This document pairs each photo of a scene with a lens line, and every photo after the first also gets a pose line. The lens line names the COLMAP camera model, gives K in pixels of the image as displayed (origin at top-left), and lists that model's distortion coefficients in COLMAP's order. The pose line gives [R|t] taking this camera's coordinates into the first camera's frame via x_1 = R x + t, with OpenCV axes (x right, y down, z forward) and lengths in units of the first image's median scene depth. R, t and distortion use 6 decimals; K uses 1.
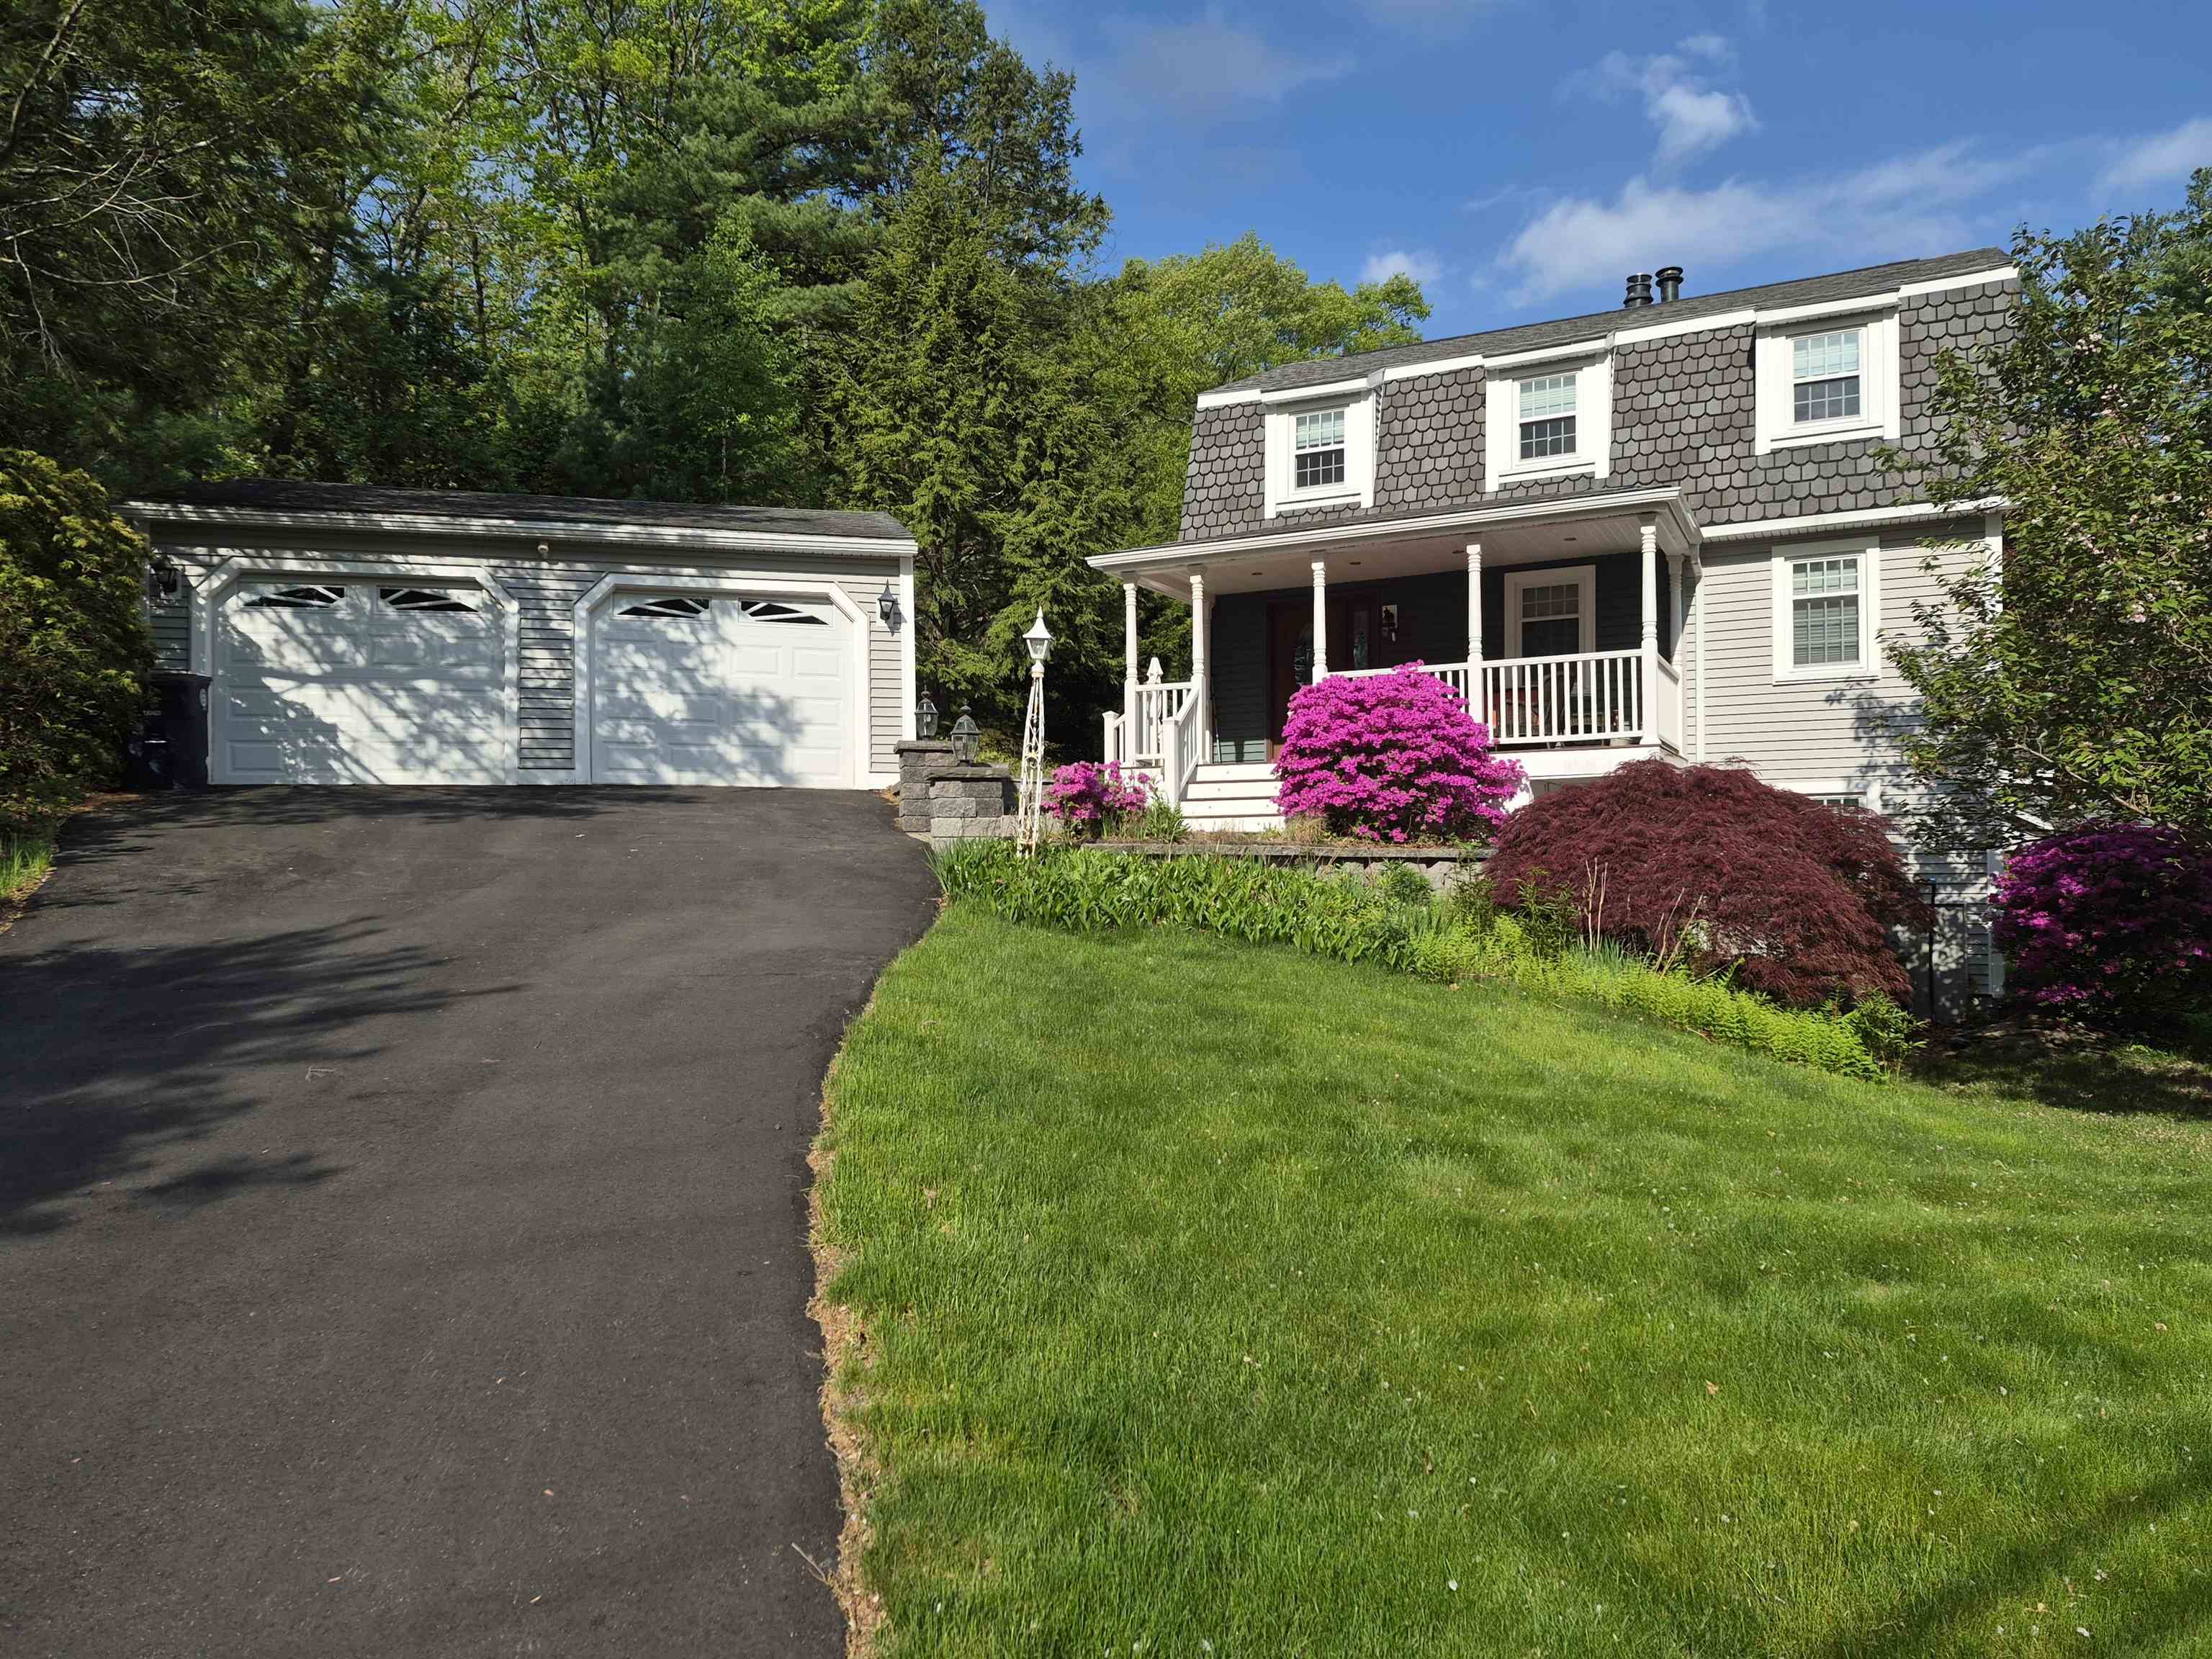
lens RADIAL K [[1517.1, 0, 1124.3], [0, 1517.1, 854.8], [0, 0, 1]] dist [0.095142, -0.151145]
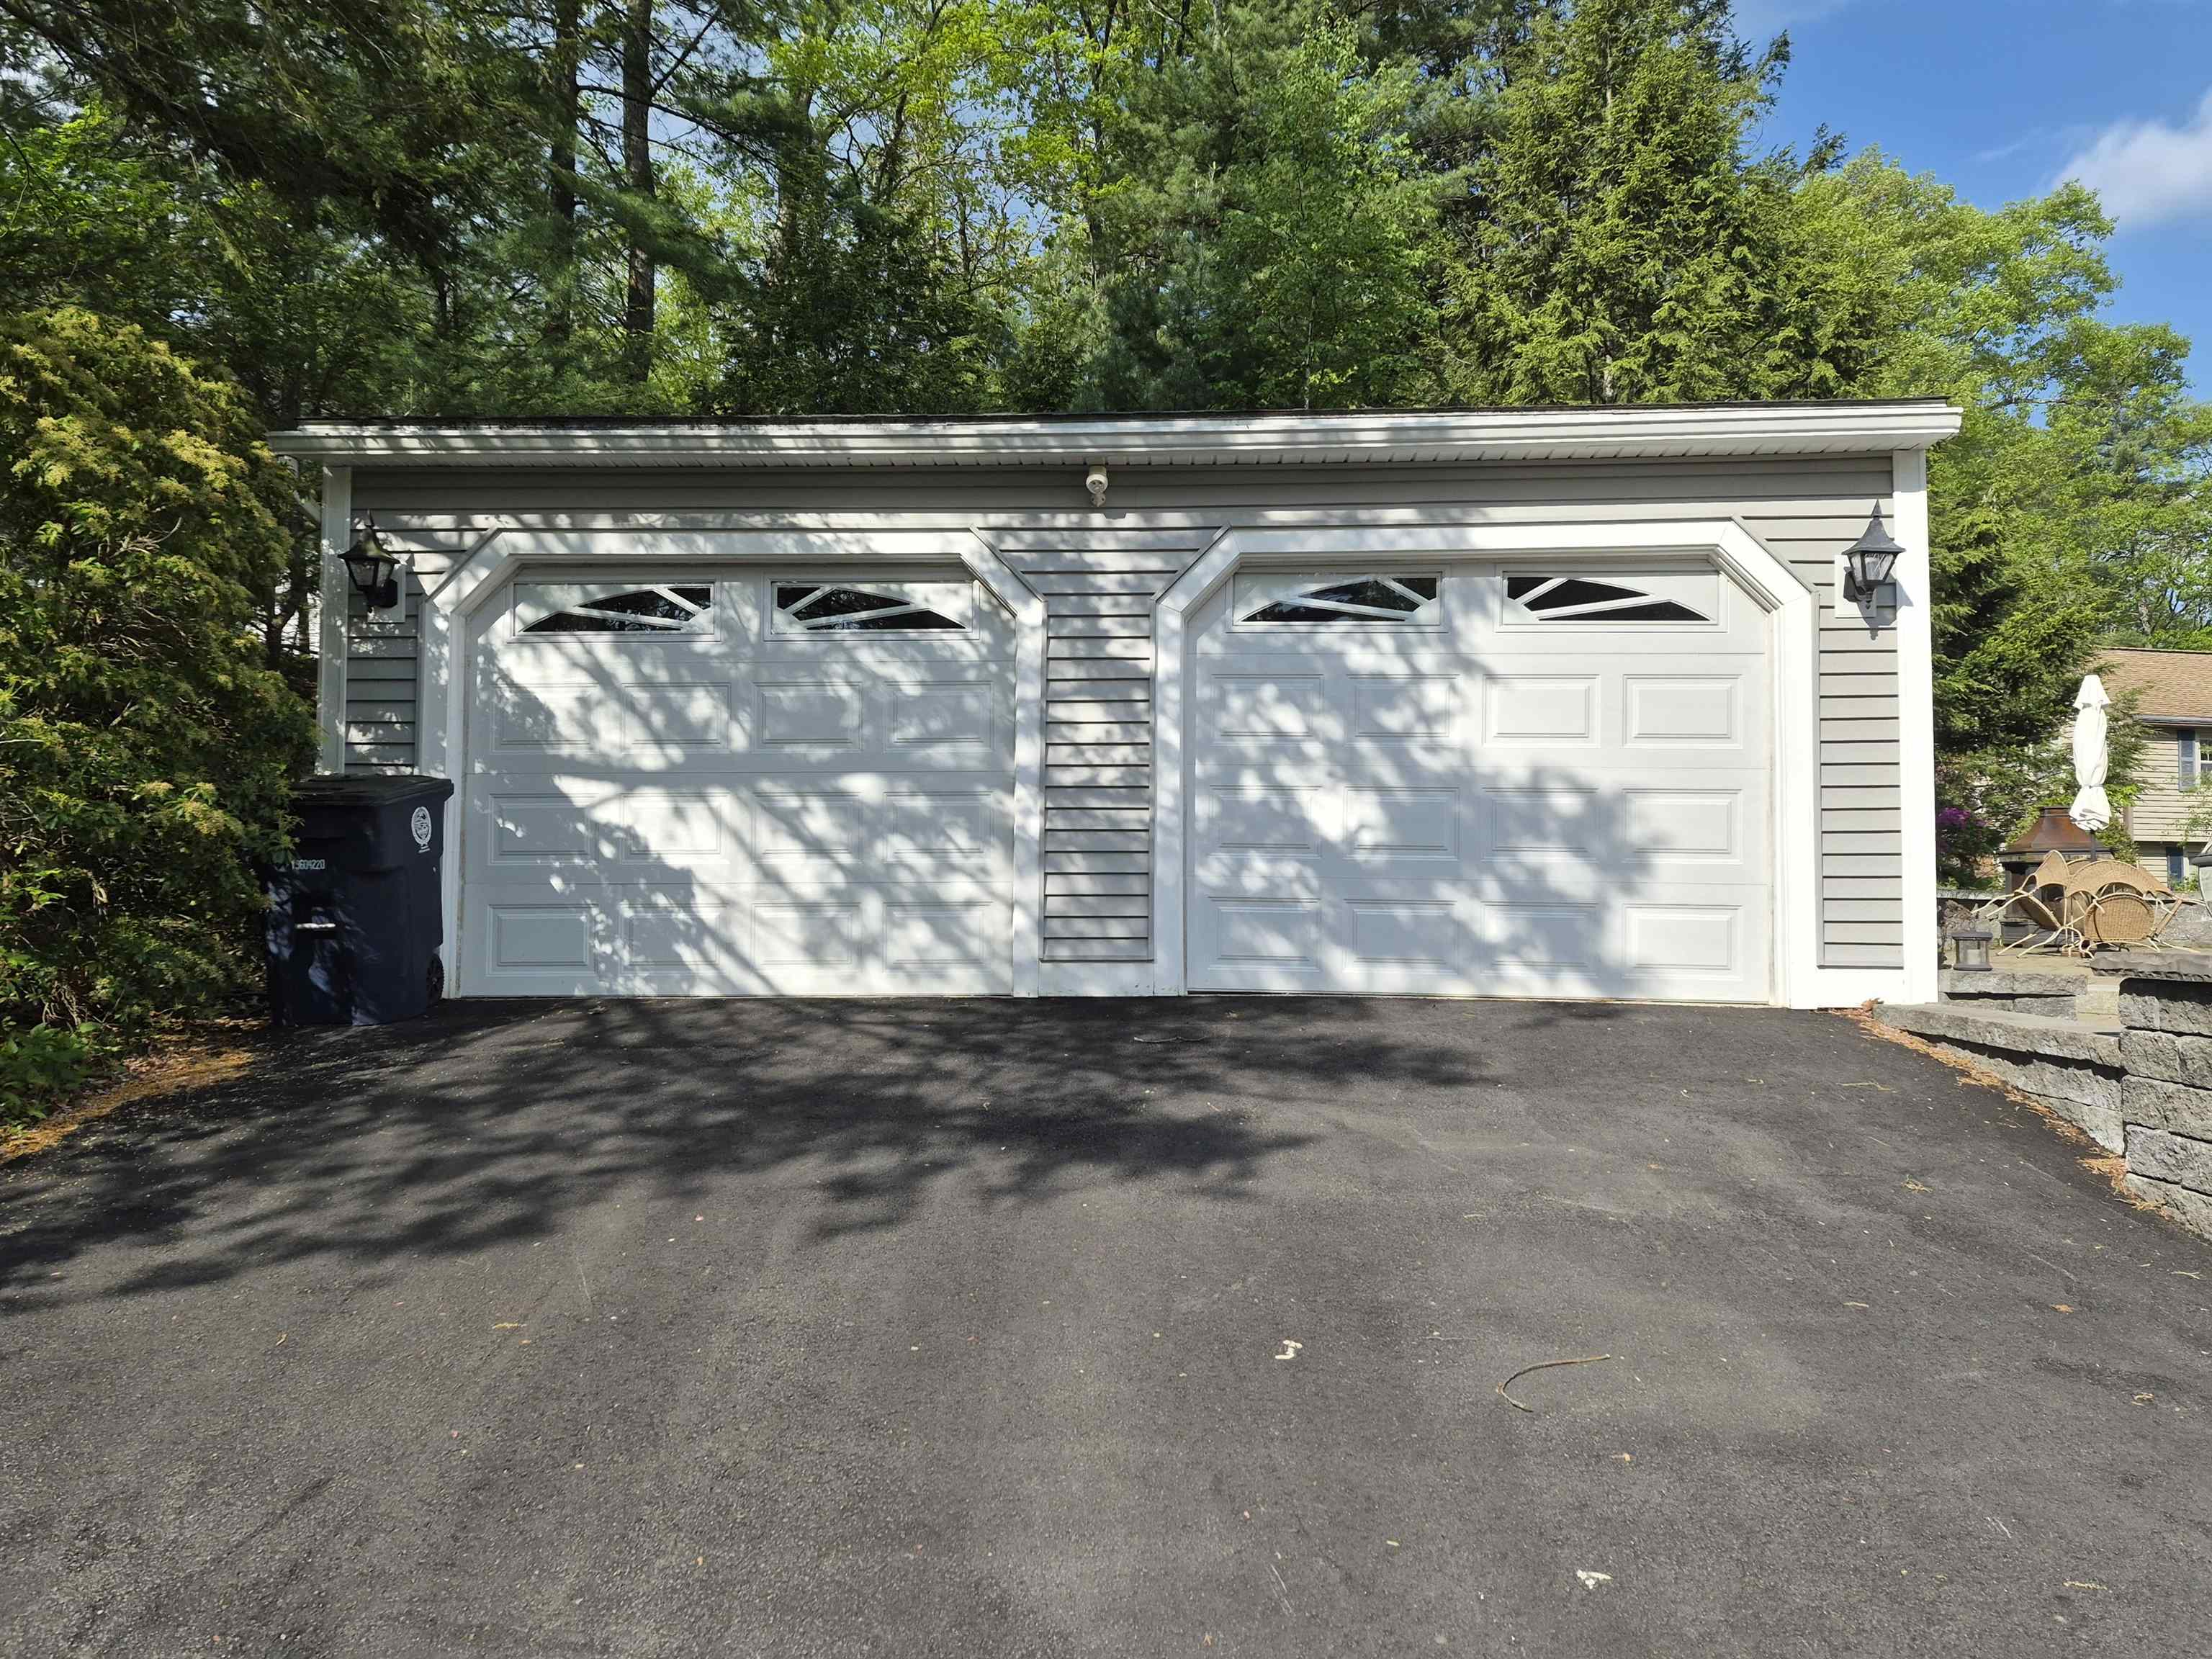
lens RADIAL K [[1516.2, 0, 1109.4], [0, 1516.2, 845.2], [0, 0, 1]] dist [0.100374, -0.111352]
pose [[0.955386, -0.002515, -0.295348, -0.239340], [-0.007032, 0.999487, -0.031257, -0.076676], [0.295275, 0.031939, 0.954878, 0.567251]]
